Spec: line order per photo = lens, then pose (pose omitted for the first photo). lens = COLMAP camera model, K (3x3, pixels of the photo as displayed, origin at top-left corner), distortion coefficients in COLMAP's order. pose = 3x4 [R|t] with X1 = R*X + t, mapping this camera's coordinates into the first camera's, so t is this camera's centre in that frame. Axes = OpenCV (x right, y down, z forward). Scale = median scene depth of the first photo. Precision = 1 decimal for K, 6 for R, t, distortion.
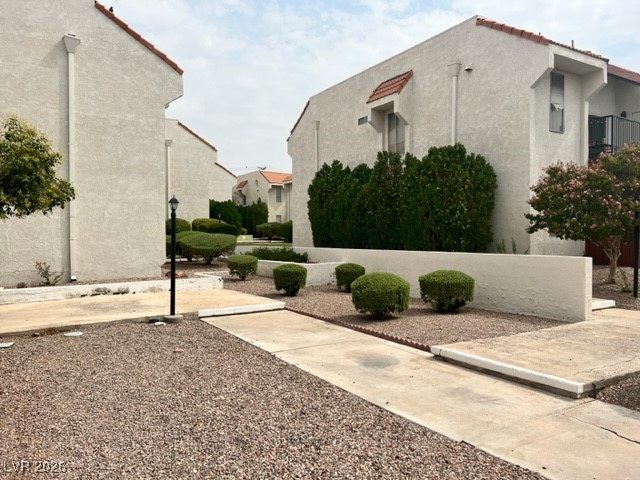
lens RADIAL K [[480.5, 0, 321.2], [0, 480.5, 240.4], [0, 0, 1]] dist [0.072779, -0.083665]
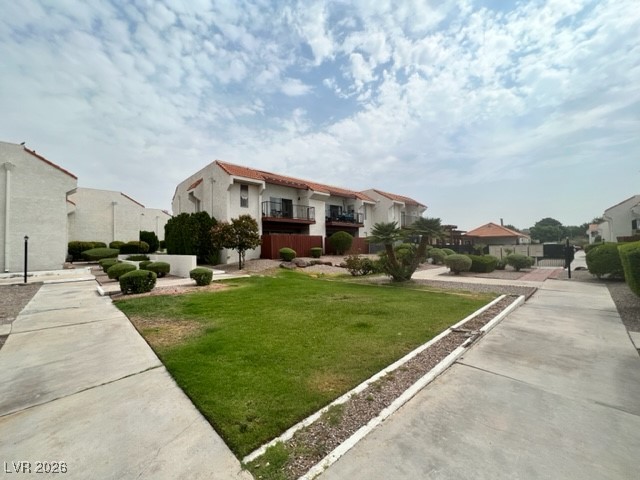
lens RADIAL K [[258.8, 0, 317.9], [0, 258.8, 239.2], [0, 0, 1]] dist [0.001073, 0.000344]
pose [[0.979626, -0.009250, 0.200619, 0.483678], [0.017576, 0.999055, -0.039762, 0.004758], [-0.200062, 0.042478, 0.978862, -0.334006]]
